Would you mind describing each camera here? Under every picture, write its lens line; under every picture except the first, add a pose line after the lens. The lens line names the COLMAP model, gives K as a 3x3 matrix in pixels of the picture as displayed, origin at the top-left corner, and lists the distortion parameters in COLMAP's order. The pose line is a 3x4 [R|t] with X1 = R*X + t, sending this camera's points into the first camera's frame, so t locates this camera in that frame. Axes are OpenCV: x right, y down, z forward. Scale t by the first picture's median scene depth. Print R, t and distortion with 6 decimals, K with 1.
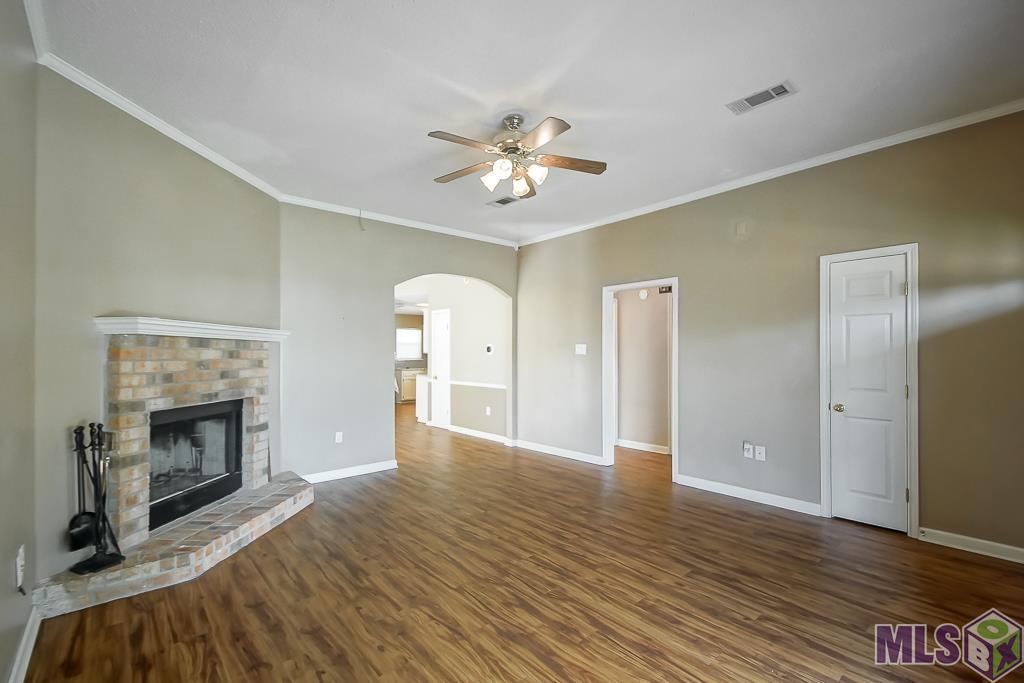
lens RADIAL K [[453.4, 0, 515.0], [0, 453.4, 348.2], [0, 0, 1]] dist [0.017216, -0.006126]
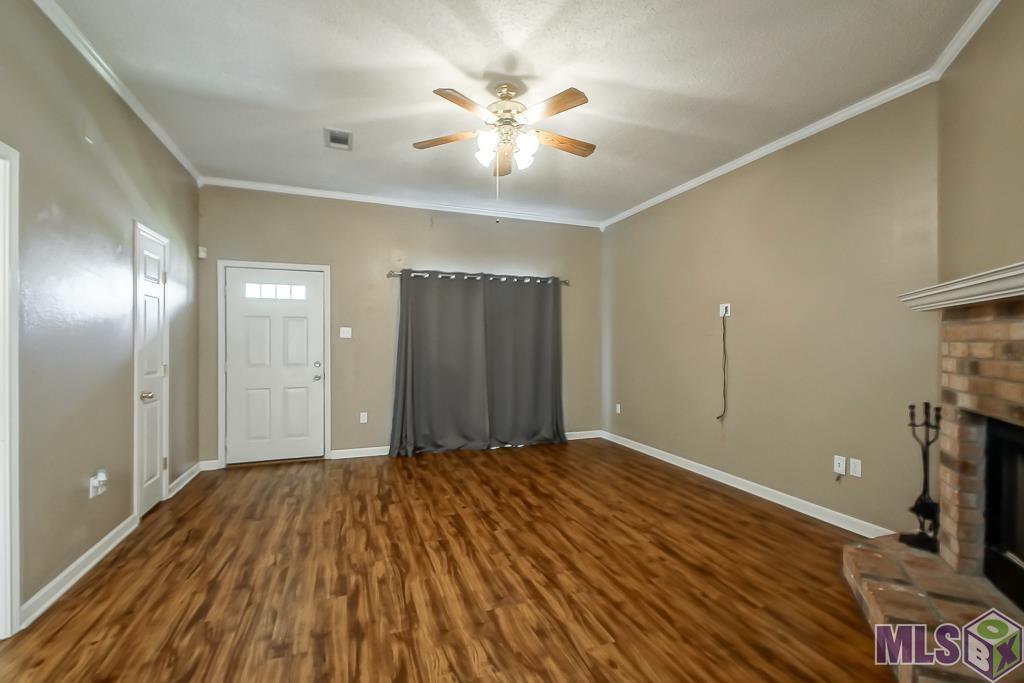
lens RADIAL K [[453.4, 0, 509.1], [0, 453.4, 340.9], [0, 0, 1]] dist [0.017216, -0.006126]
pose [[-0.932142, 0.002908, 0.362080, -0.354004], [-0.003094, 0.999867, -0.015996, 0.038639], [-0.362078, -0.016031, -0.932010, 1.869382]]
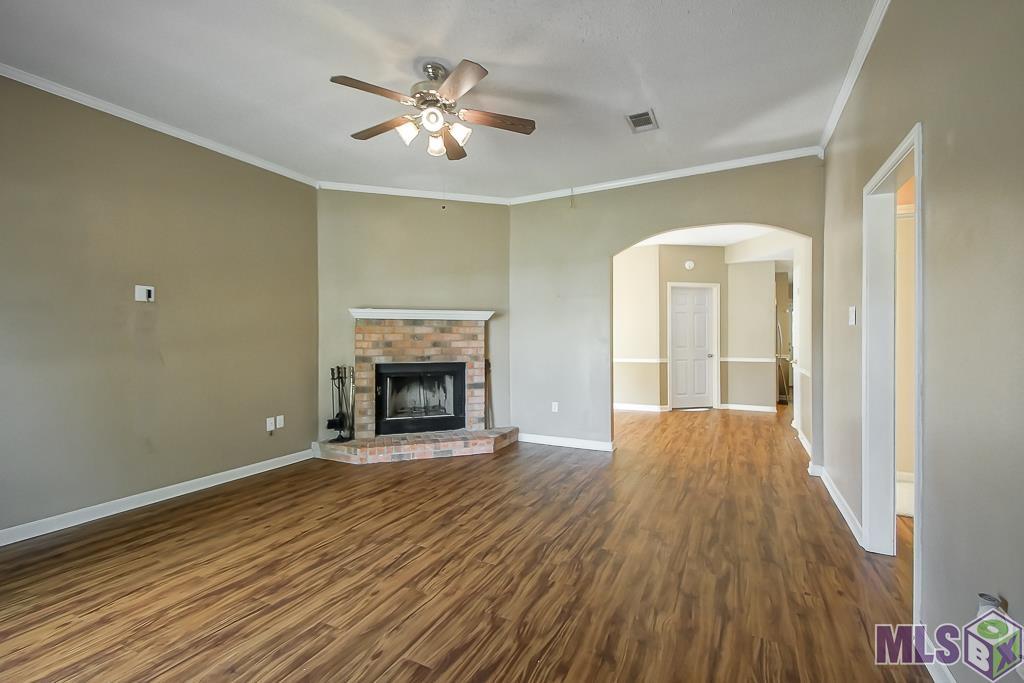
lens RADIAL K [[453.4, 0, 507.1], [0, 453.4, 338.1], [0, 0, 1]] dist [0.017216, -0.006126]
pose [[0.370122, 0.007230, -0.928955, 0.899563], [0.012524, 0.999840, 0.012772, 0.026576], [0.928899, -0.016361, 0.369972, 0.784639]]
